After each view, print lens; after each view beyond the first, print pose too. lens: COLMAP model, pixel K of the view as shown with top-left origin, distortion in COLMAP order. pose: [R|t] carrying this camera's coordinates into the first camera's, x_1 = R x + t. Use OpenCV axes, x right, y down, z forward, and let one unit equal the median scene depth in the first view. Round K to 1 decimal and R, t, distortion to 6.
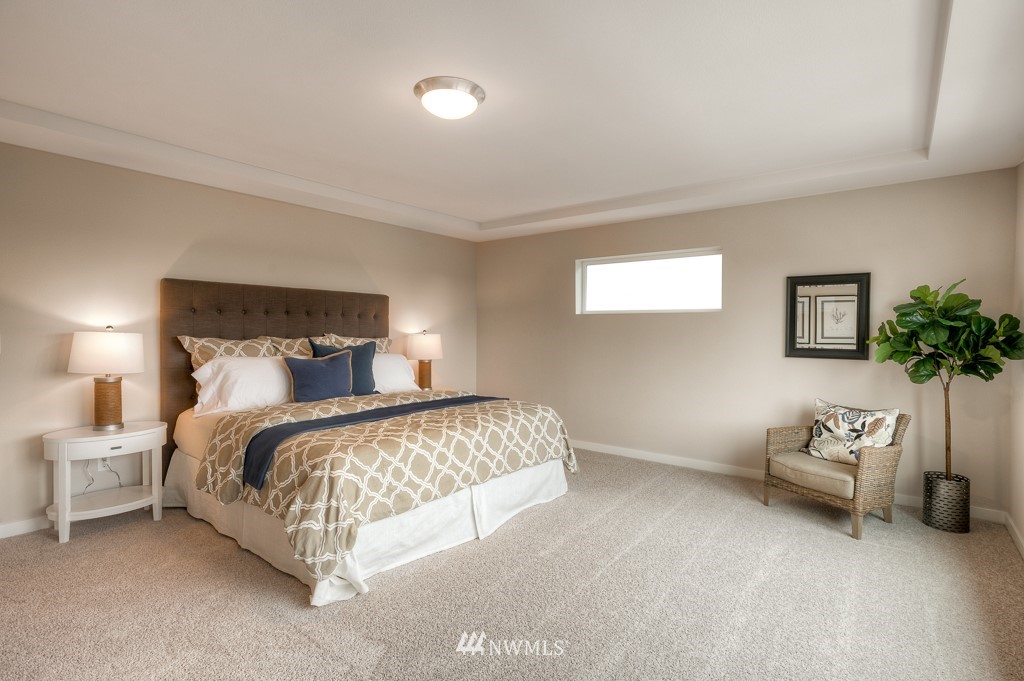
lens RADIAL K [[496.5, 0, 512.0], [0, 496.5, 340.5], [0, 0, 1]] dist [-0.002415, -0.000910]
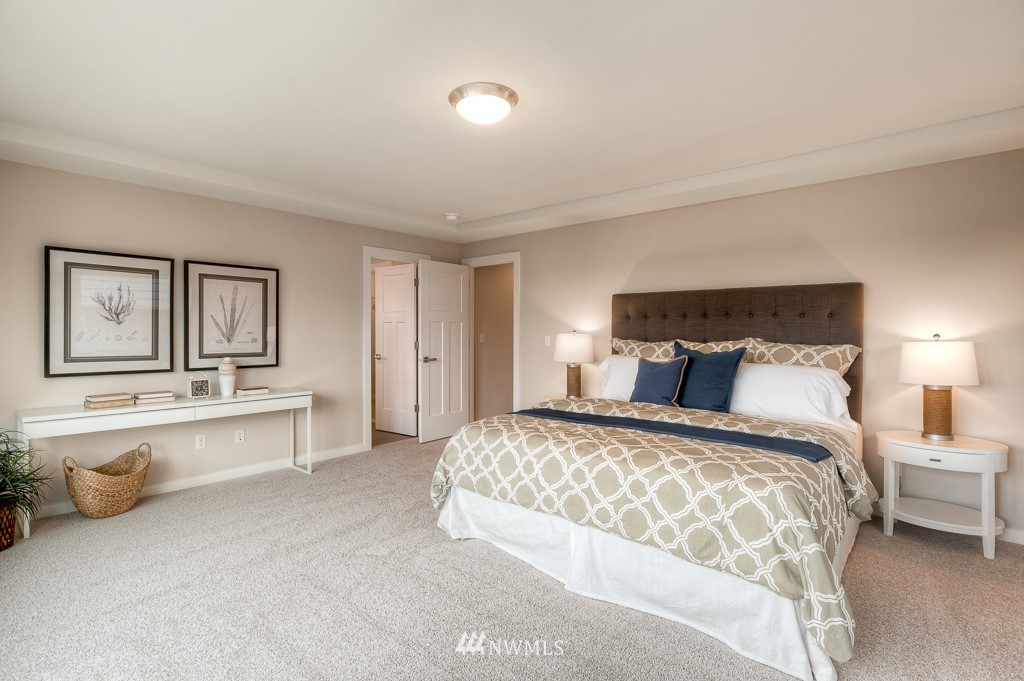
lens RADIAL K [[496.5, 0, 512.0], [0, 496.5, 340.5], [0, 0, 1]] dist [-0.002415, -0.000910]
pose [[-0.057508, 0.012569, -0.998266, 0.758533], [-0.022757, 0.999644, 0.013898, -0.016954], [0.998086, 0.023517, -0.057202, 0.956233]]
